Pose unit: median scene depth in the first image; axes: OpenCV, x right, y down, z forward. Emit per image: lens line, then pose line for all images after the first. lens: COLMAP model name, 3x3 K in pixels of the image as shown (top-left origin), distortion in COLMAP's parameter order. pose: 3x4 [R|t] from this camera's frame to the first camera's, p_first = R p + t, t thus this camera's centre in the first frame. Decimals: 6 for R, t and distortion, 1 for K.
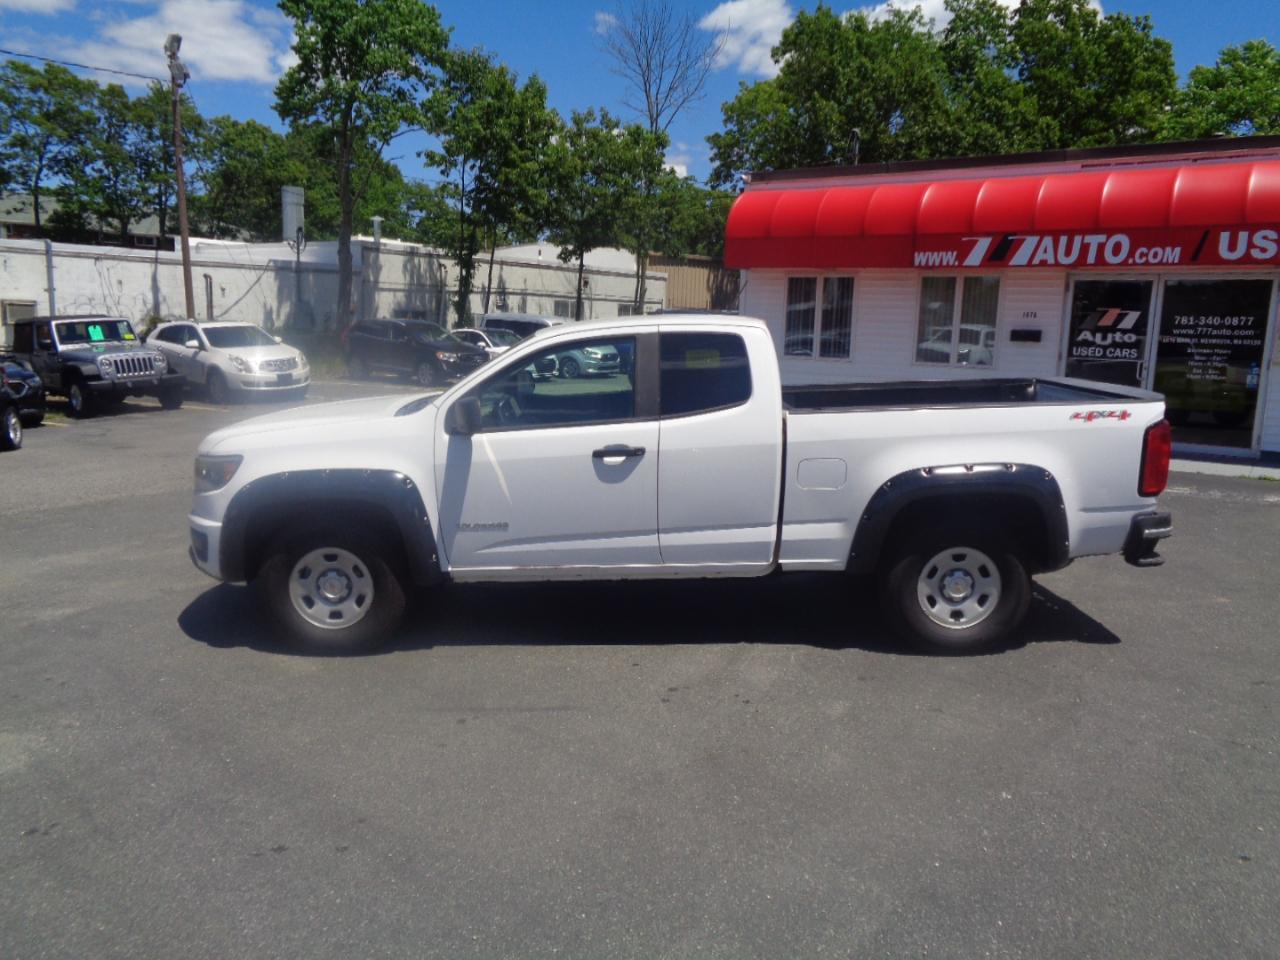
lens RADIAL K [[950.5, 0, 641.0], [0, 950.5, 475.7], [0, 0, 1]] dist [0.006755, 0.002787]
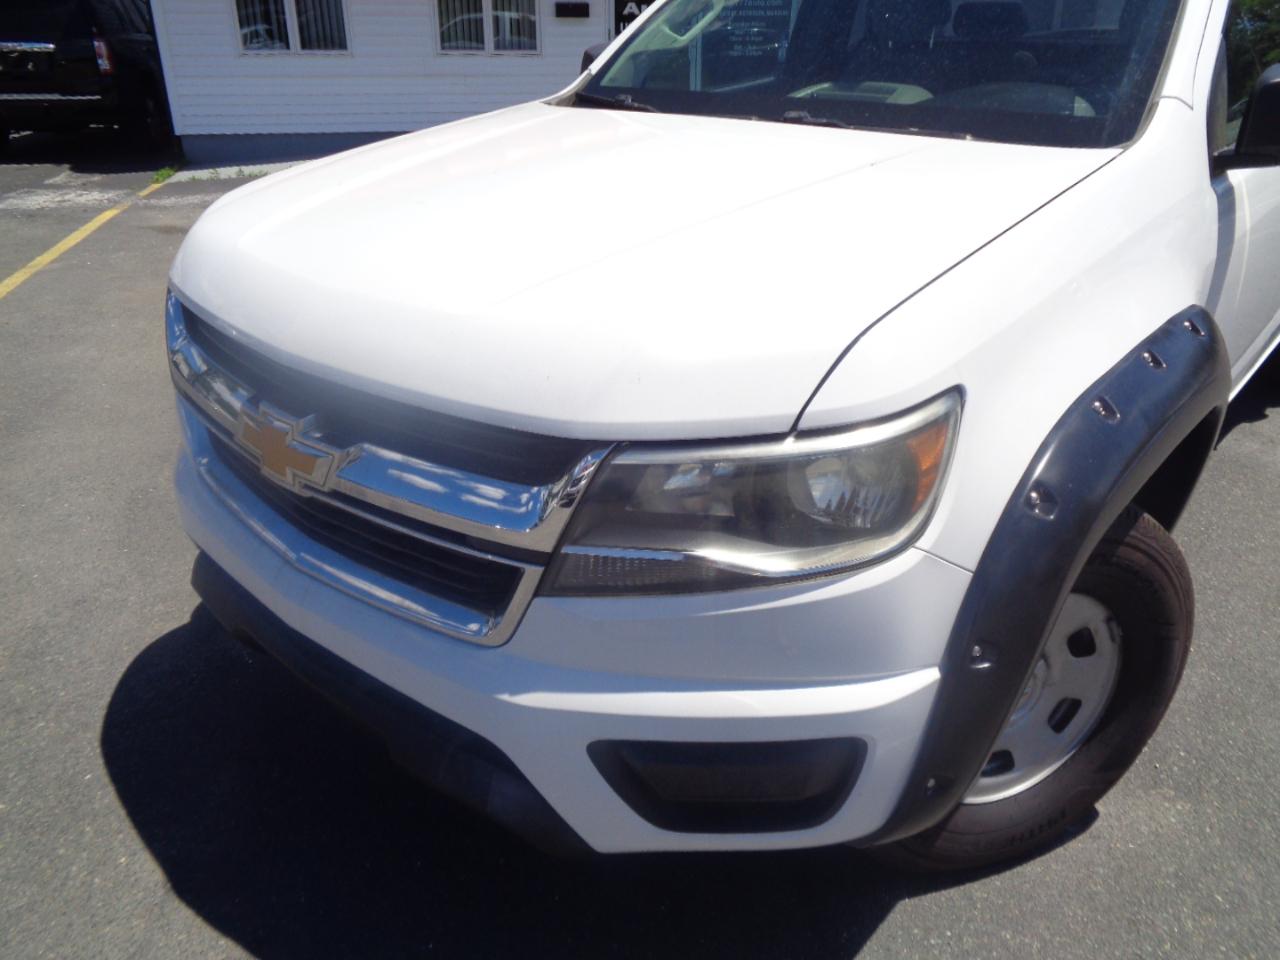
lens RADIAL K [[948.6, 0, 668.8], [0, 948.6, 465.1], [0, 0, 1]] dist [-0.000963, -0.000926]
pose [[0.645508, -0.340074, 0.683864, -0.269765], [0.141166, 0.933096, 0.330764, -0.036416], [-0.750594, -0.116972, 0.650327, 0.355218]]
